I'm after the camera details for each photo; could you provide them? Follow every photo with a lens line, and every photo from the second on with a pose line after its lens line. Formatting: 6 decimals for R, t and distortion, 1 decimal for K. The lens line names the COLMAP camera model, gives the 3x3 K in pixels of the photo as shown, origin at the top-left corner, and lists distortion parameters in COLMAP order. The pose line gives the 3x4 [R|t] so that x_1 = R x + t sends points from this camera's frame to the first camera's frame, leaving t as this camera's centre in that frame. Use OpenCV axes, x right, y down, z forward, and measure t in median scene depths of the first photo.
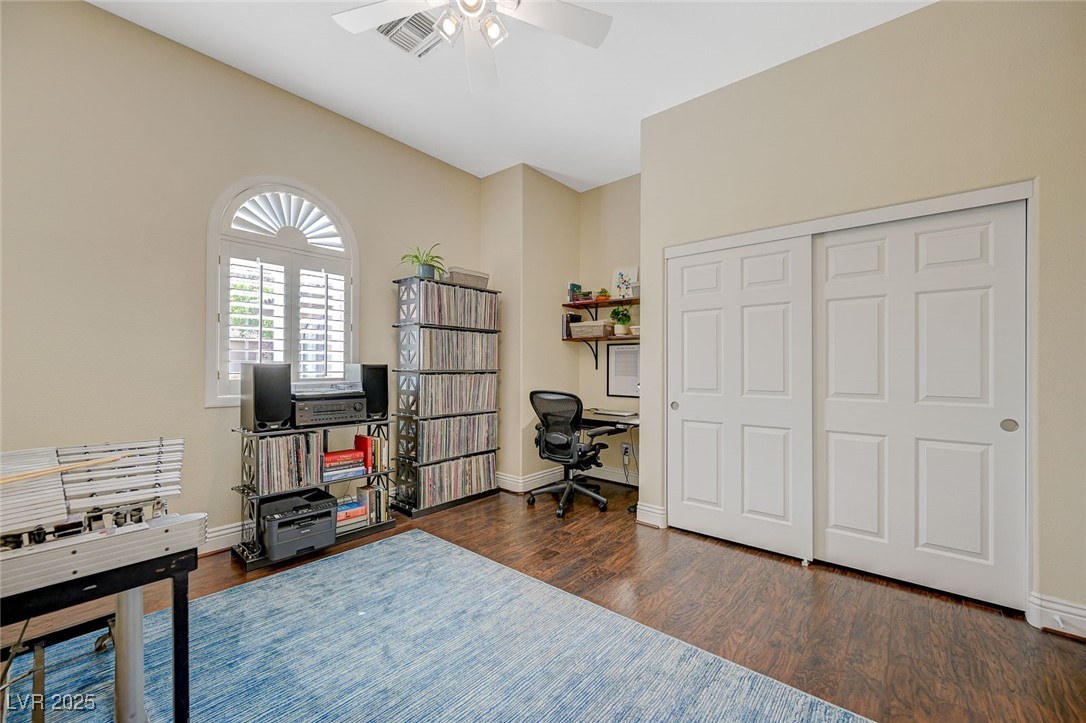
lens RADIAL K [[434.3, 0, 541.5], [0, 434.3, 357.0], [0, 0, 1]] dist [-0.000238, 0.000071]
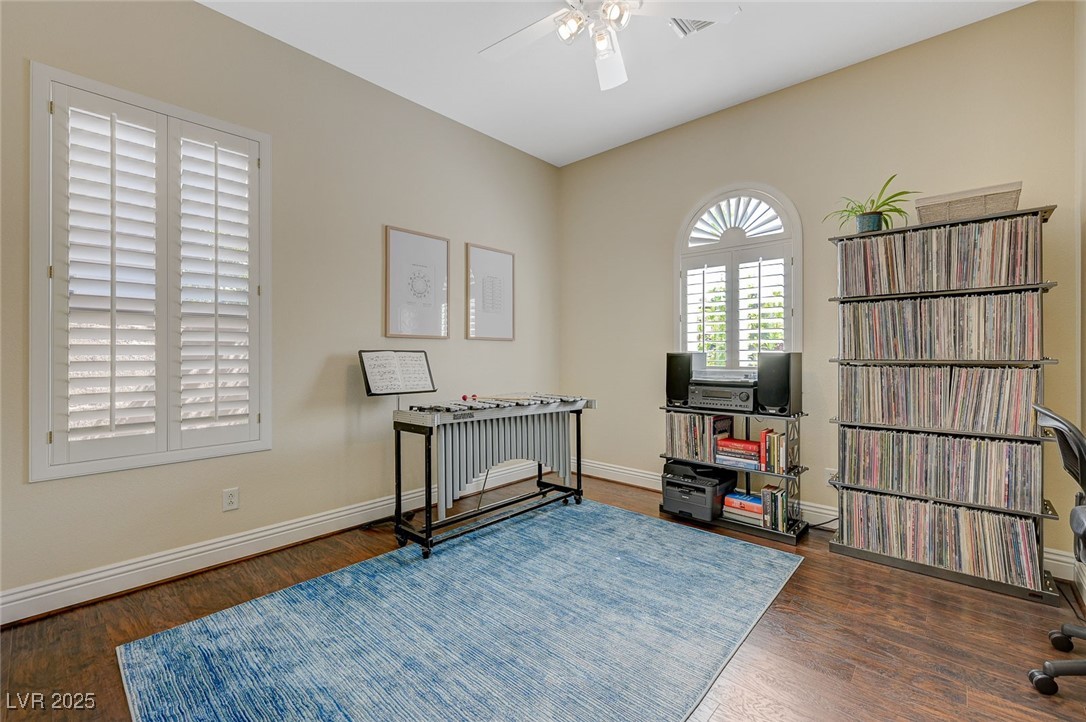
lens RADIAL K [[461.9, 0, 543.8], [0, 461.9, 342.1], [0, 0, 1]] dist [0.001009, -0.000027]
pose [[-0.028428, -0.029382, -0.999164, 0.605991], [0.021773, 0.999313, -0.030005, 0.013456], [0.999359, -0.022608, -0.027769, 0.564994]]
